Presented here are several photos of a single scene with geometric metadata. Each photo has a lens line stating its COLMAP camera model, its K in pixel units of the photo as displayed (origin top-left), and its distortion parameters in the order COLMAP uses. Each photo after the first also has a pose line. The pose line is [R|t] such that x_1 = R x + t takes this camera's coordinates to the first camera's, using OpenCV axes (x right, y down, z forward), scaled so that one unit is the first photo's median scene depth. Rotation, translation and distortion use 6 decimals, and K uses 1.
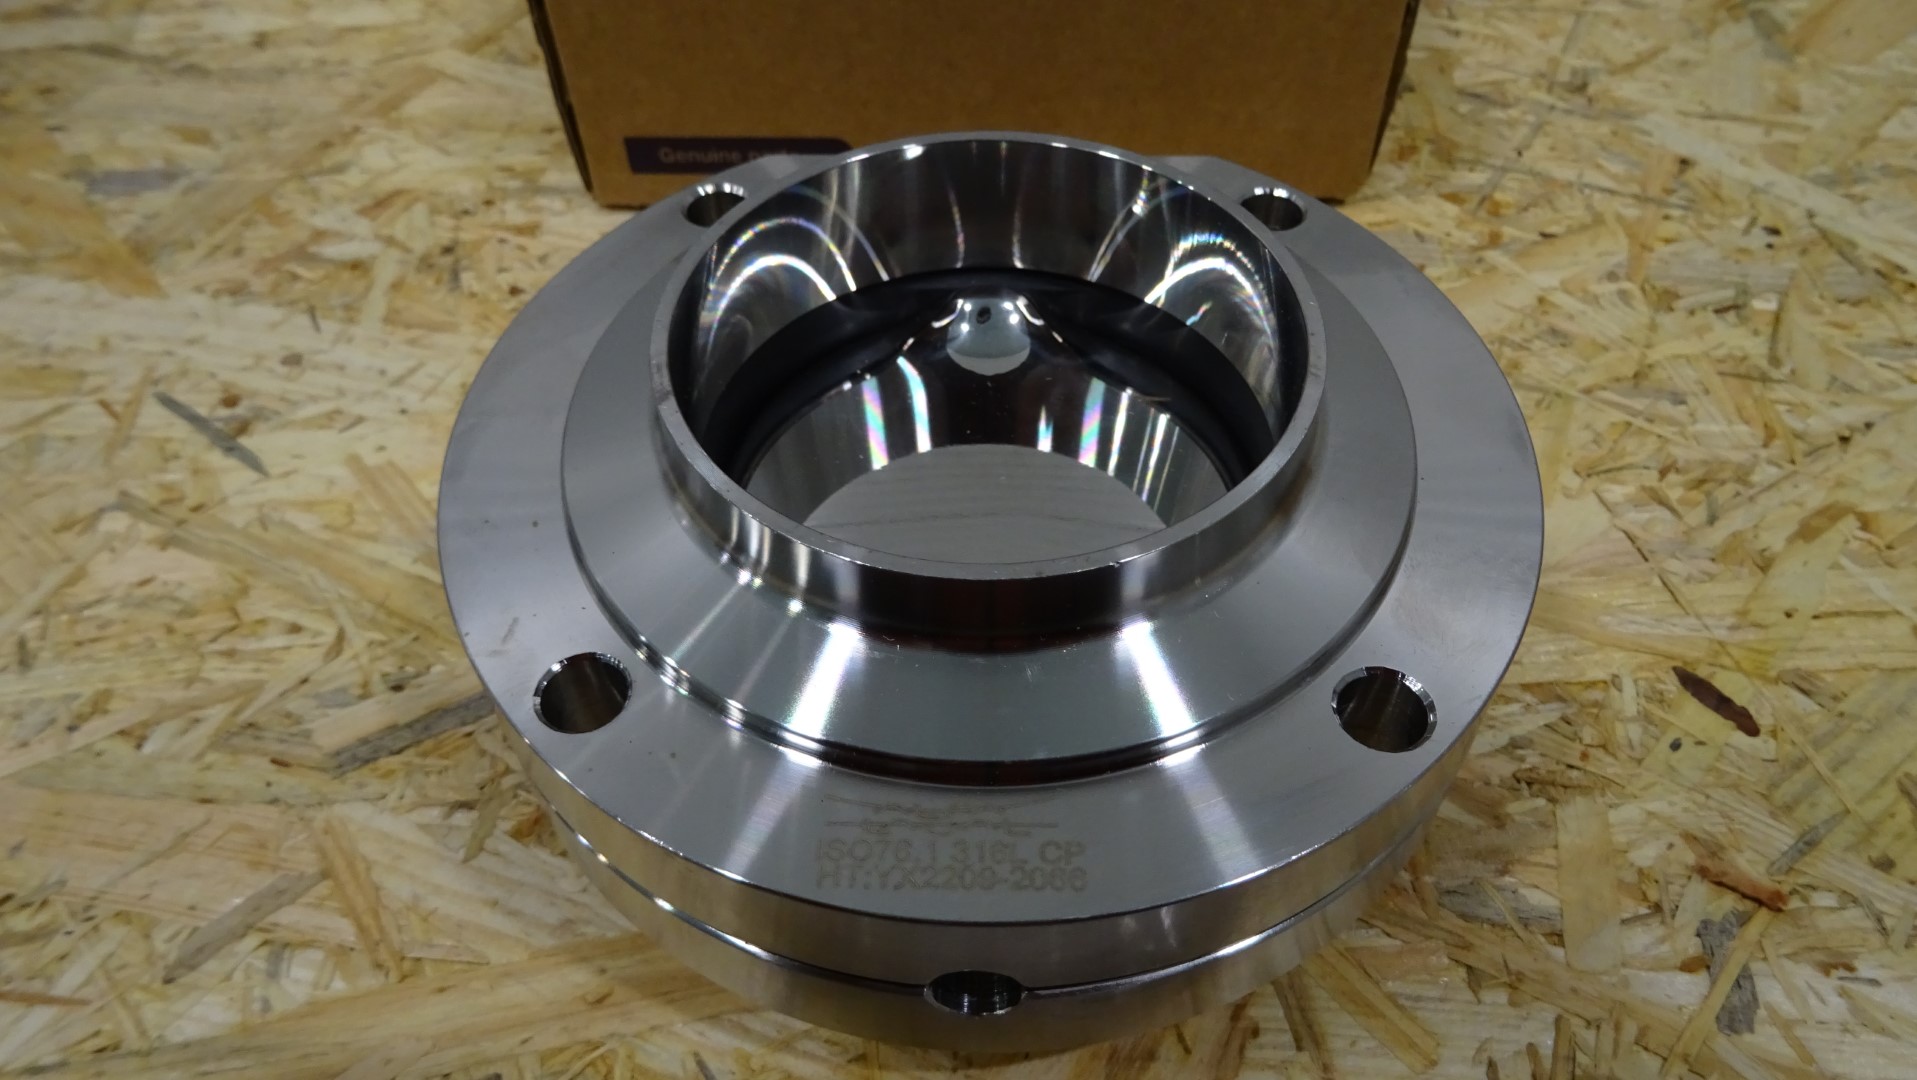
lens RADIAL K [[1368.5, 0, 960.8], [0, 1368.5, 547.7], [0, 0, 1]] dist [0.008342, -0.018182]
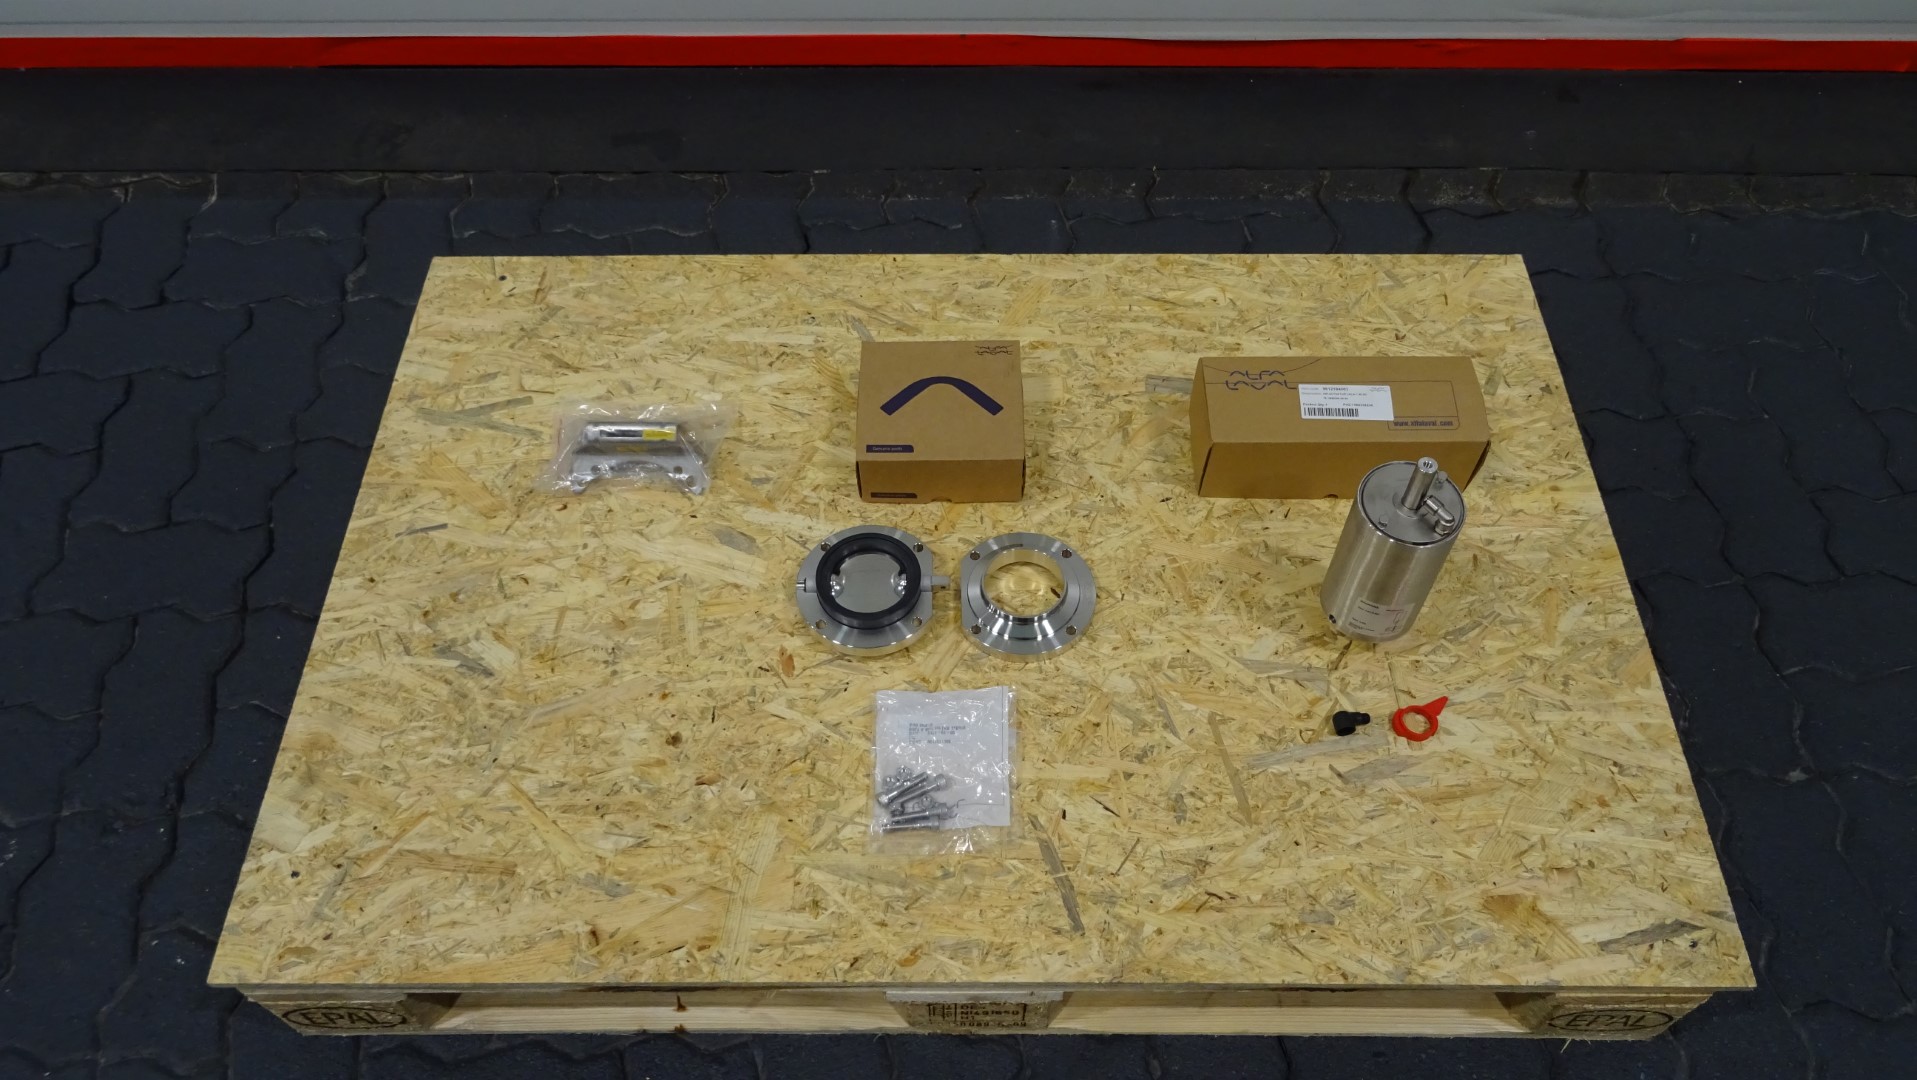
lens RADIAL K [[1368.5, 0, 967.2], [0, 1368.5, 532.3], [0, 0, 1]] dist [0.008342, -0.018182]
pose [[0.999855, -0.001093, 0.016967, 0.026968], [-0.000470, 0.995770, 0.091880, -0.598340], [-0.016996, -0.091875, 0.995625, -4.215184]]
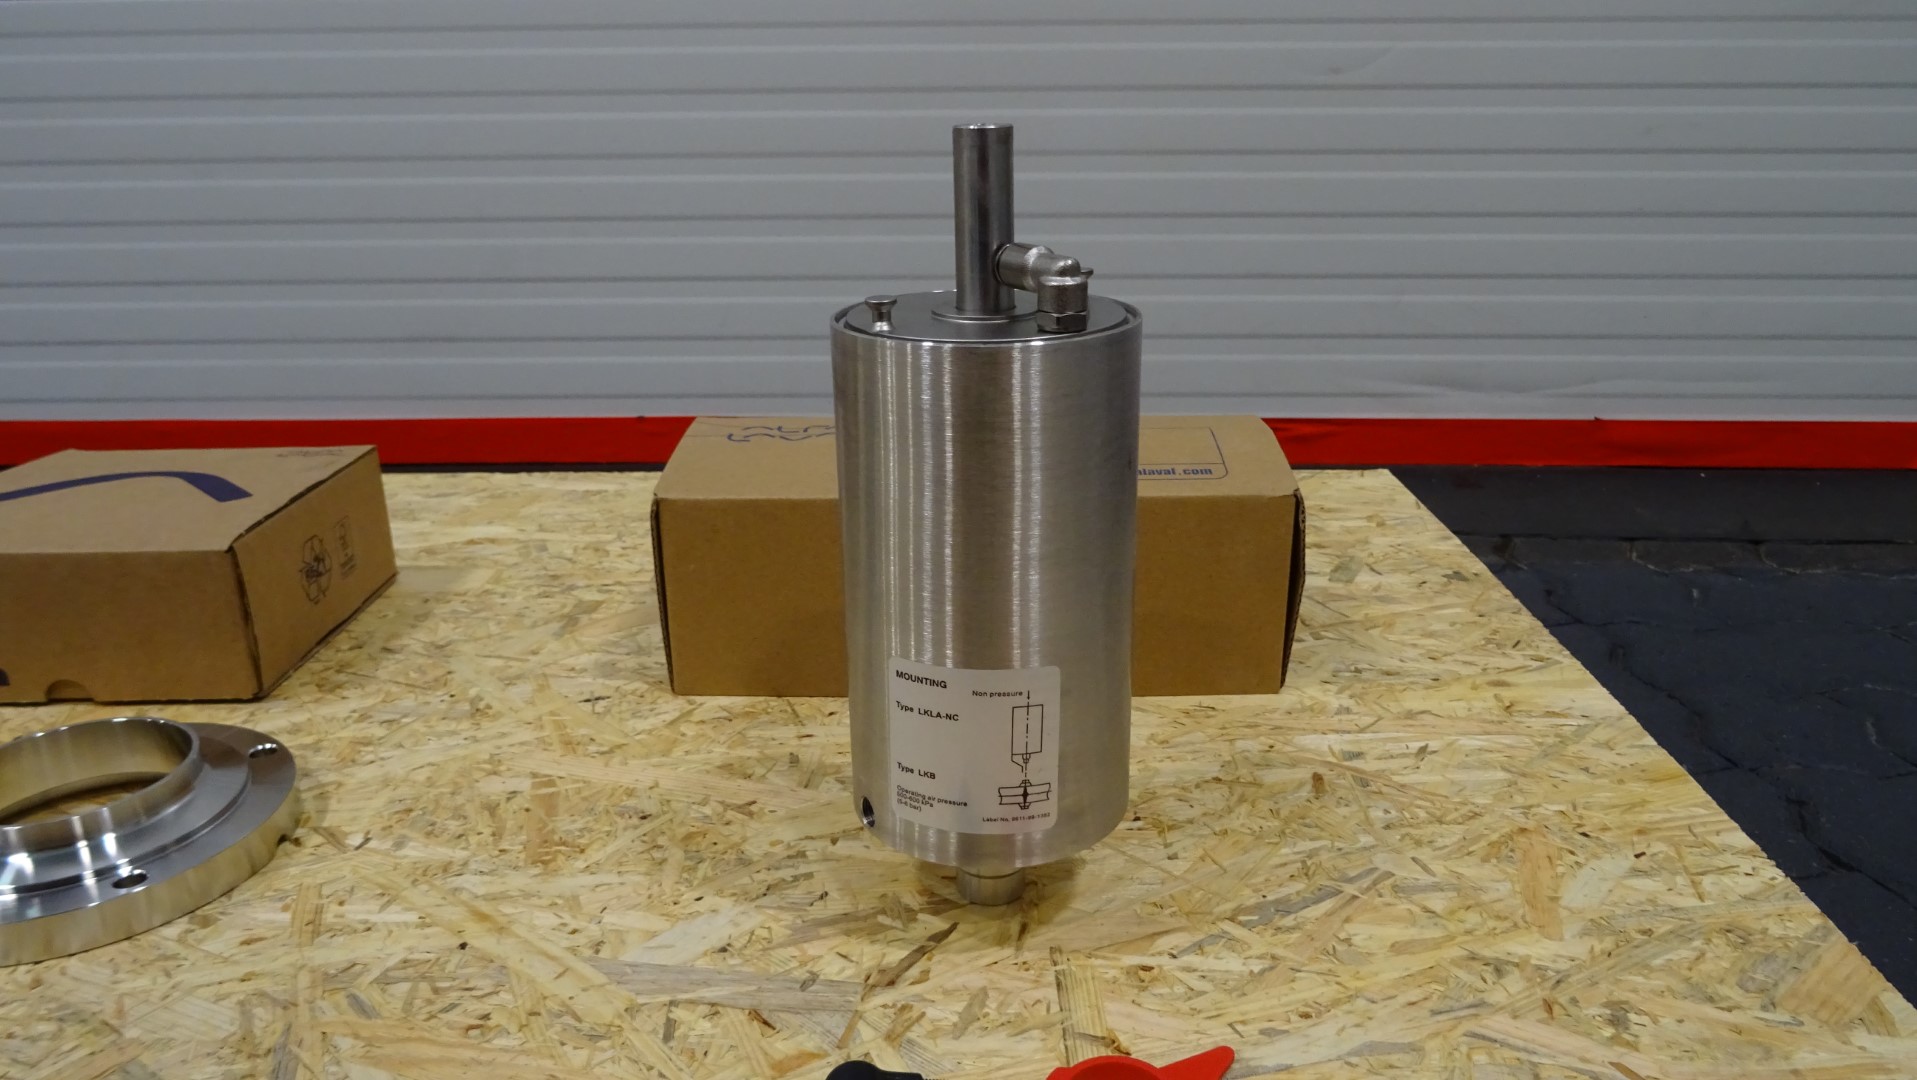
lens RADIAL K [[1368.5, 0, 964.7], [0, 1368.5, 548.6], [0, 0, 1]] dist [0.008342, -0.018182]
pose [[0.999977, 0.006738, 0.000236, 1.501025], [-0.005715, 0.865784, -0.500385, 0.683116], [-0.003576, 0.500373, 0.865803, -1.040582]]
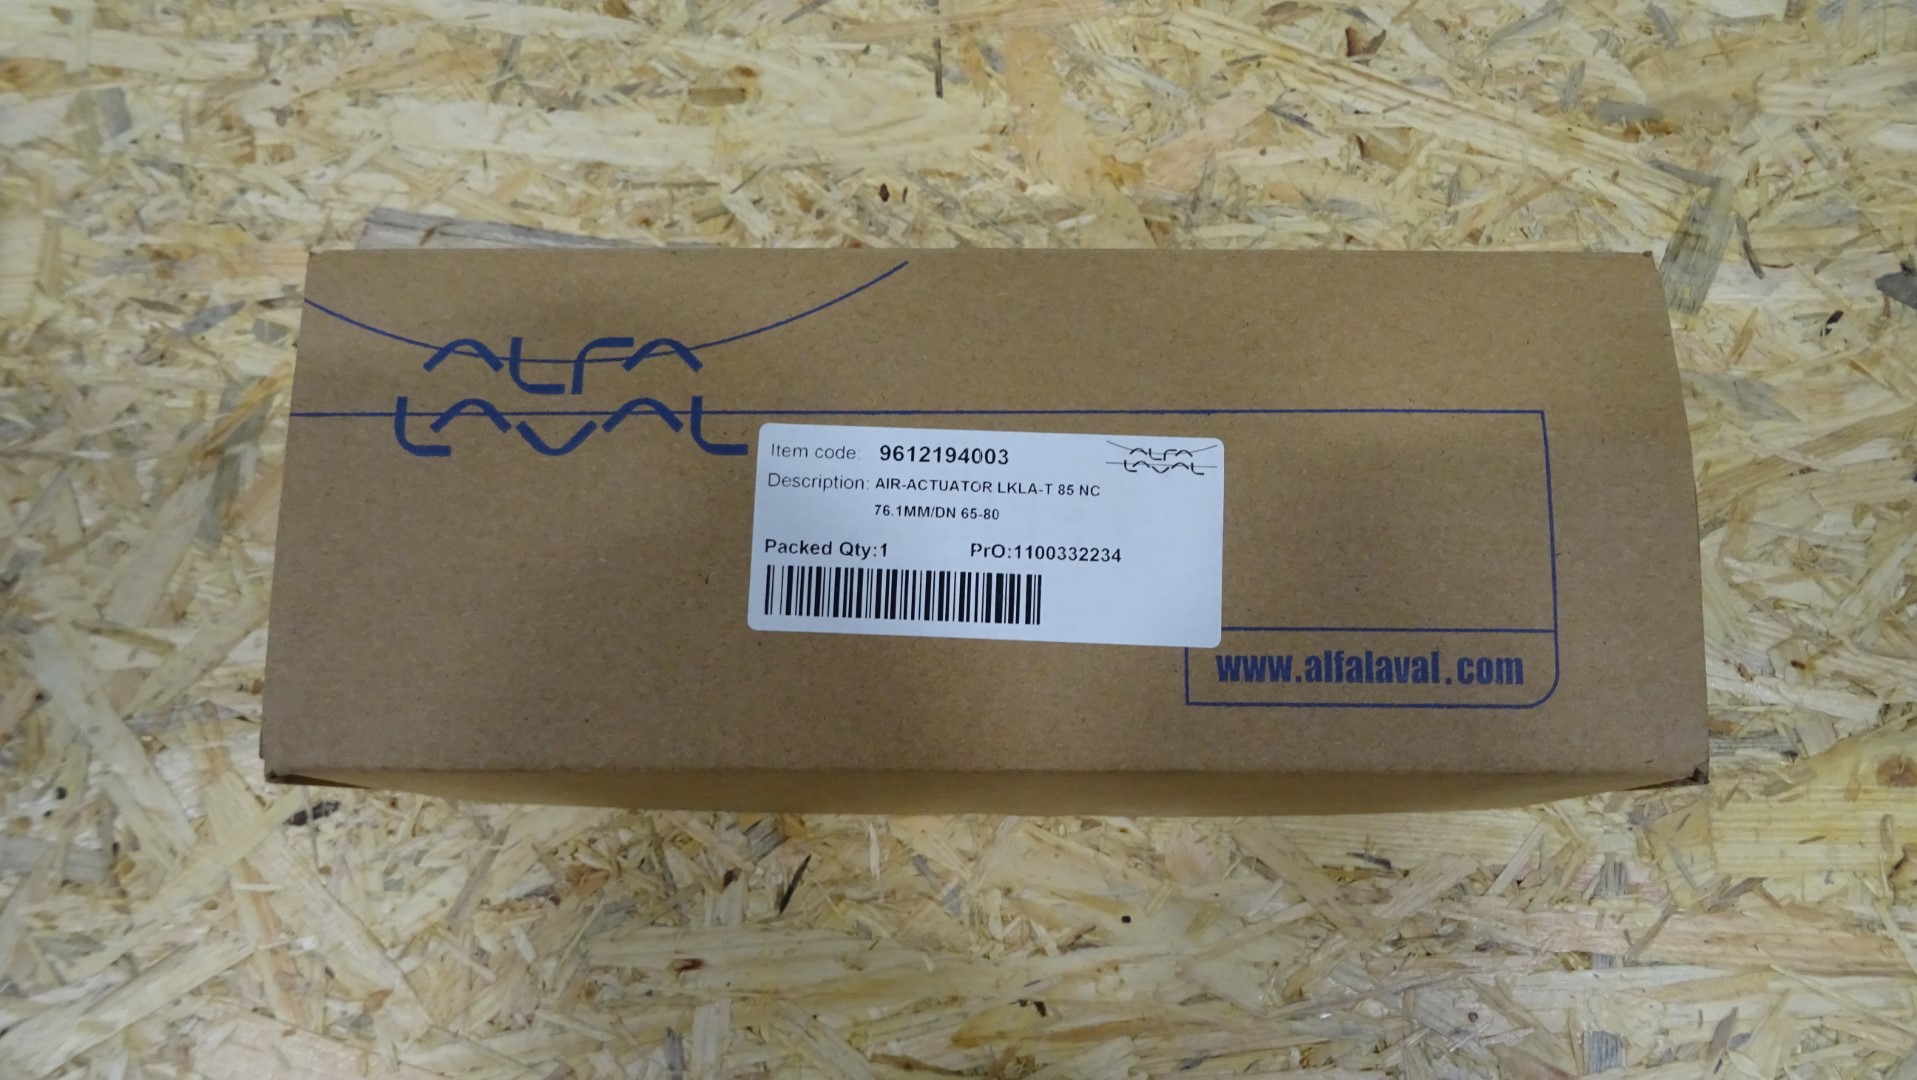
lens RADIAL K [[1368.5, 0, 961.9], [0, 1368.5, 552.3], [0, 0, 1]] dist [0.008342, -0.018182]
pose [[0.999959, -0.001138, 0.008958, 1.495657], [-0.002745, 0.906776, 0.421605, -1.017891], [-0.008602, -0.421612, 0.906735, -0.023430]]
